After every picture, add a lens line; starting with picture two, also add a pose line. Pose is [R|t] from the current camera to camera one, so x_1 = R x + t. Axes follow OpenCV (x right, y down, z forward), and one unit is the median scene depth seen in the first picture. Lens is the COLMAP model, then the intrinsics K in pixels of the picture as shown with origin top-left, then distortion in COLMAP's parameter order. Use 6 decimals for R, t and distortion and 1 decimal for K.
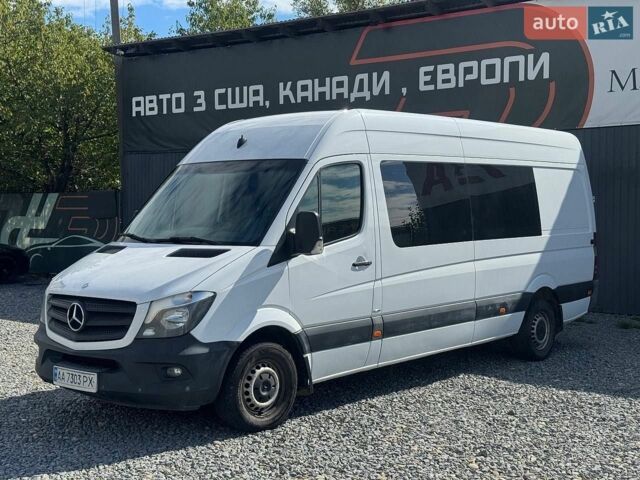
lens RADIAL K [[456.2, 0, 320.0], [0, 456.2, 240.0], [0, 0, 1]] dist [-0.058797, -0.000169]
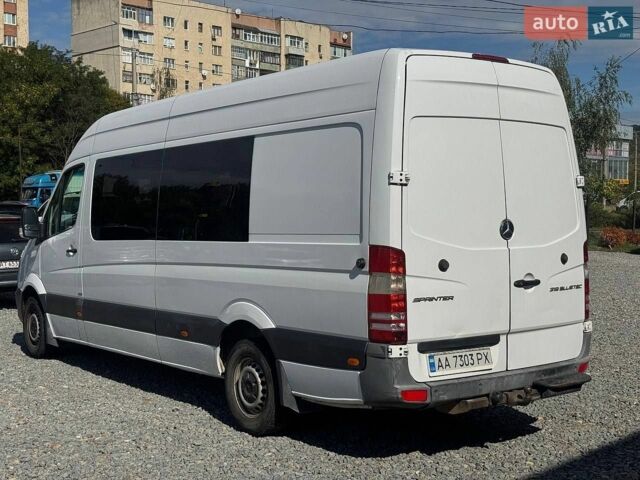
lens RADIAL K [[914.3, 0, 320.0], [0, 914.3, 240.0], [0, 0, 1]] dist [0.111556, -0.007790]
pose [[0.145421, 0.059168, -0.987599, 1.631091], [-0.020214, 0.998179, 0.056825, -0.080713], [0.989163, 0.011700, 0.146352, 0.813260]]
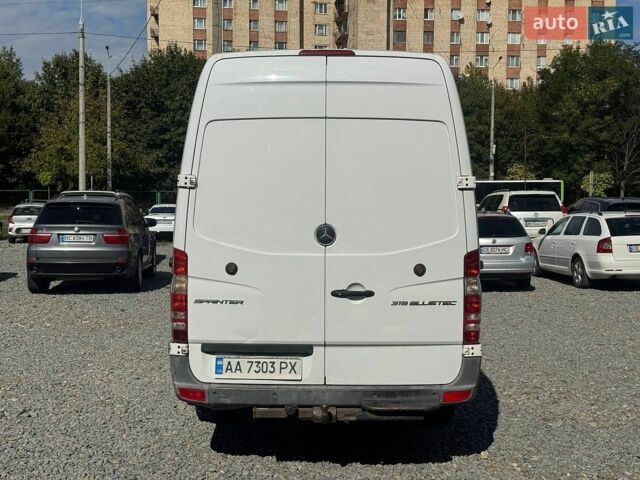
lens RADIAL K [[914.3, 0, 320.0], [0, 914.3, 240.0], [0, 0, 1]] dist [0.111556, -0.007790]
pose [[-0.504997, 0.057134, -0.861228, 1.404072], [-0.009338, 0.997387, 0.071642, -0.111749], [0.863071, 0.044221, -0.503144, 2.047385]]
